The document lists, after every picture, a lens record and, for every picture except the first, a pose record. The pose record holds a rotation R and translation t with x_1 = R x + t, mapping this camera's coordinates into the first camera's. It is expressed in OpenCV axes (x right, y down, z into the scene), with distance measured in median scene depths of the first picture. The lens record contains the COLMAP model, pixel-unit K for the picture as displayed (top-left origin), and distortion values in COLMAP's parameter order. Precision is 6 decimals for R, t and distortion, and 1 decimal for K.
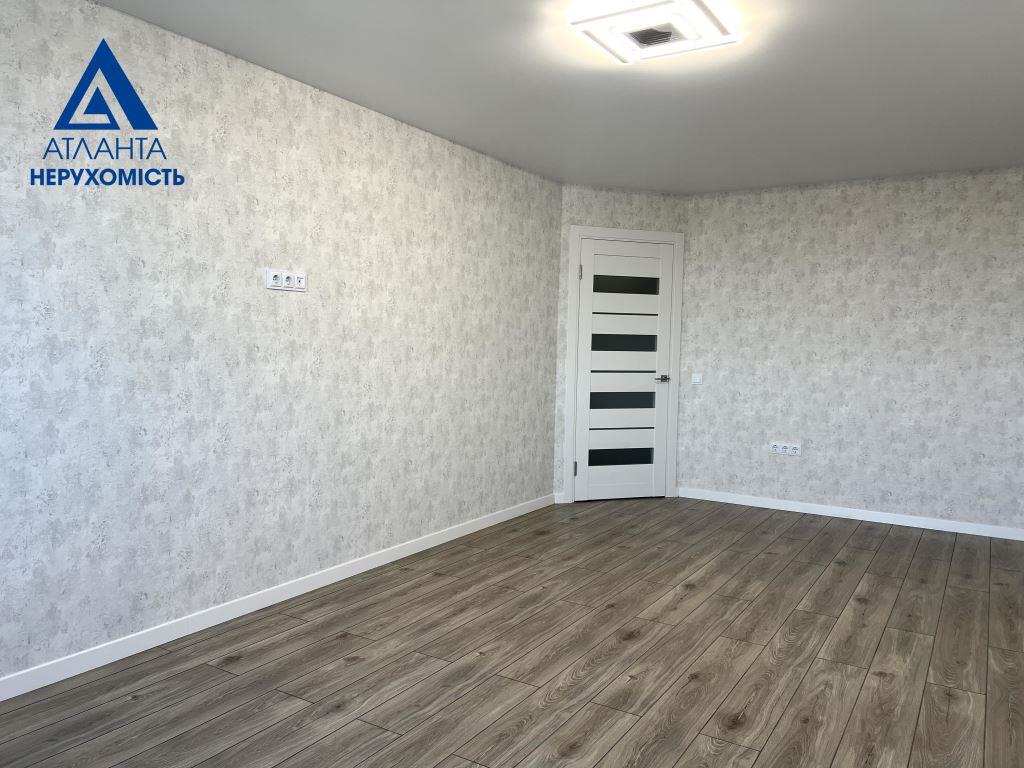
lens RADIAL K [[773.6, 0, 515.5], [0, 773.6, 385.7], [0, 0, 1]] dist [0.067564, -0.079100]
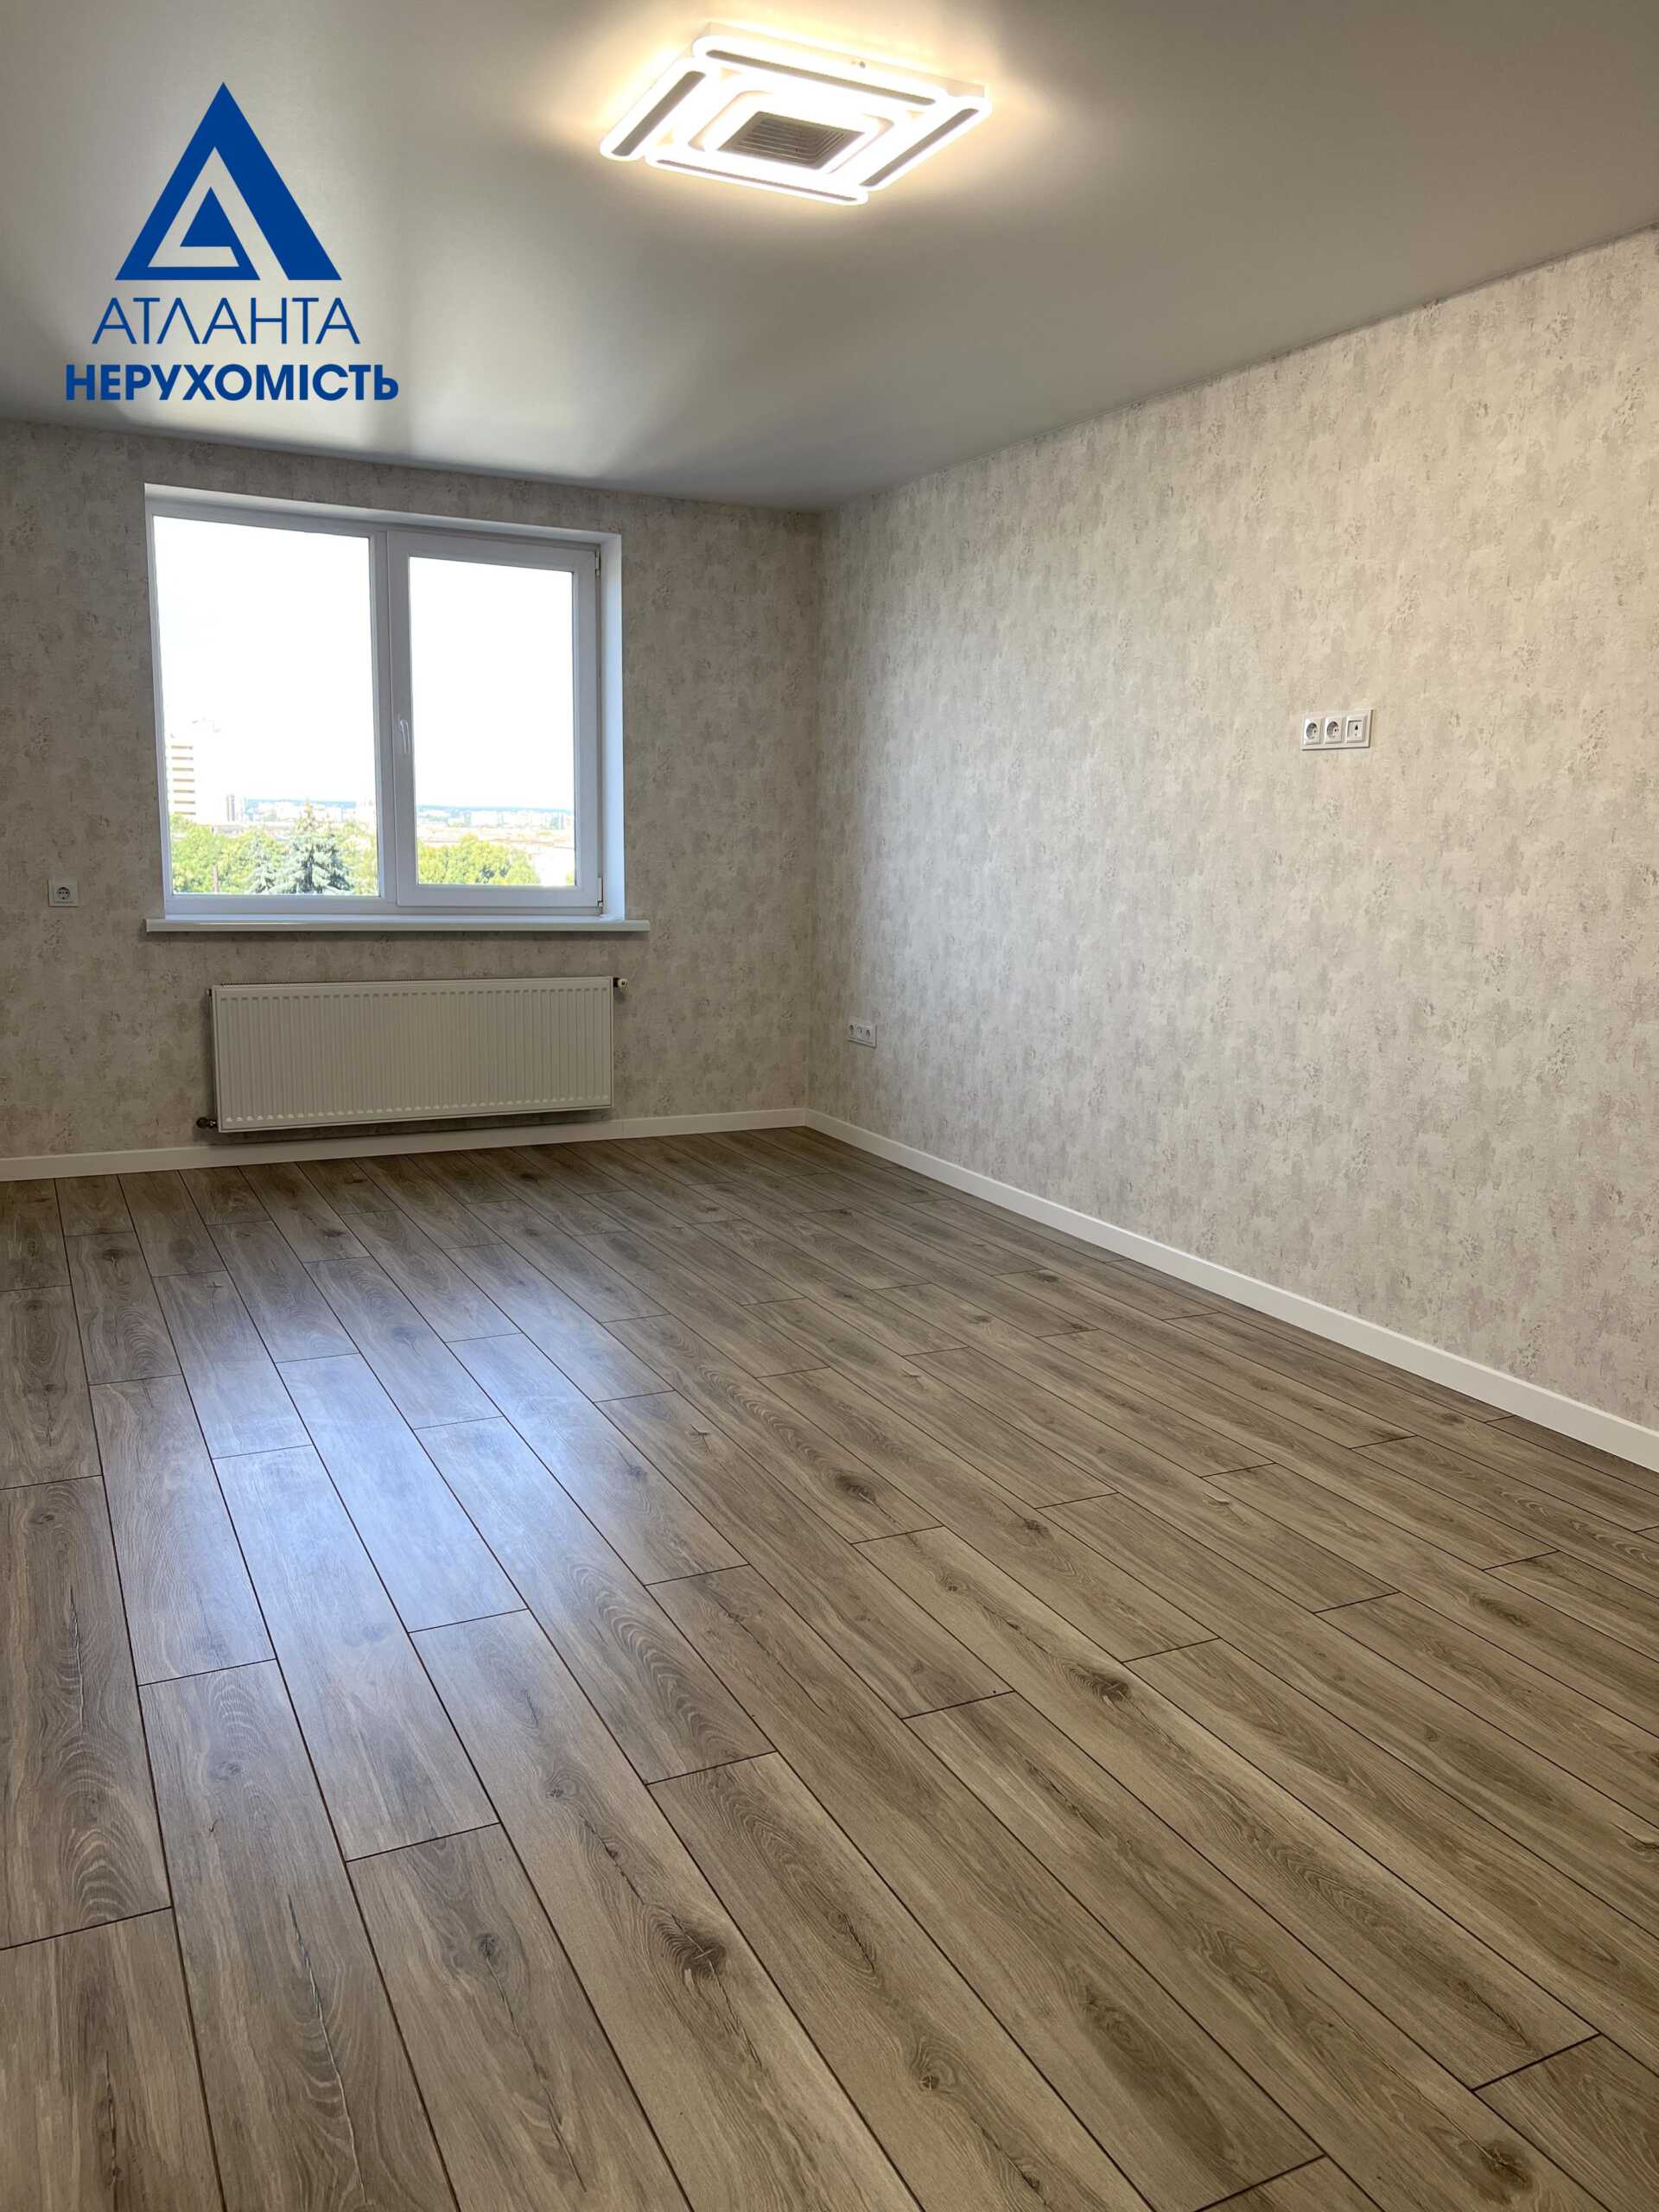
lens RADIAL K [[1671.1, 0, 837.9], [0, 1671.1, 1116.7], [0, 0, 1]] dist [0.067564, -0.079100]
pose [[-0.534100, 0.111737, -0.838005, 0.891978], [-0.087523, 0.978594, 0.186265, -0.063439], [0.840879, 0.172828, -0.512887, 1.380320]]
